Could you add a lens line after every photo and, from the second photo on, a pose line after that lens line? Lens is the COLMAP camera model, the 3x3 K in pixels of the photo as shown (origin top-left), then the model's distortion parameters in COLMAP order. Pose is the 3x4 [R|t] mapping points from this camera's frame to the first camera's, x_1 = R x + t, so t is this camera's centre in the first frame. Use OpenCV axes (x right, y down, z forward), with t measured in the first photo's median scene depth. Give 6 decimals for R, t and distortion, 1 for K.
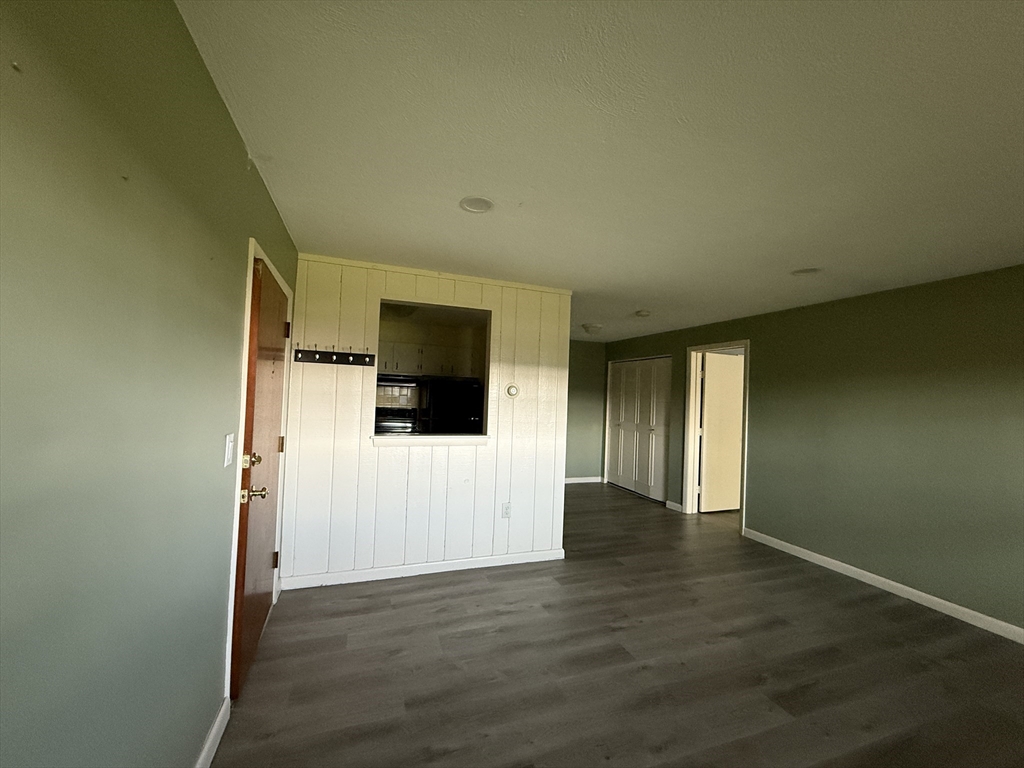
lens RADIAL K [[407.7, 0, 510.7], [0, 407.7, 384.9], [0, 0, 1]] dist [-0.000048, 0.000340]
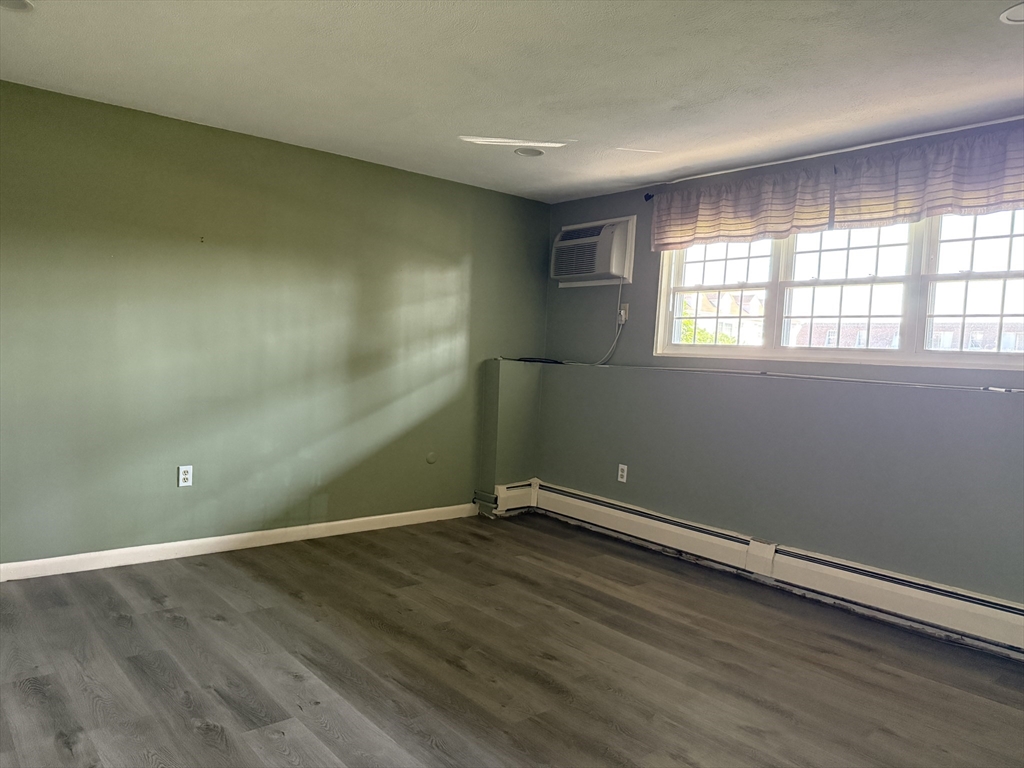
lens RADIAL K [[714.8, 0, 509.6], [0, 714.8, 390.4], [0, 0, 1]] dist [0.062236, -0.081835]
pose [[-0.347218, -0.103779, 0.932024, -0.283088], [-0.080651, 0.993480, 0.080576, 0.057609], [-0.934310, -0.047191, -0.353324, 0.569514]]
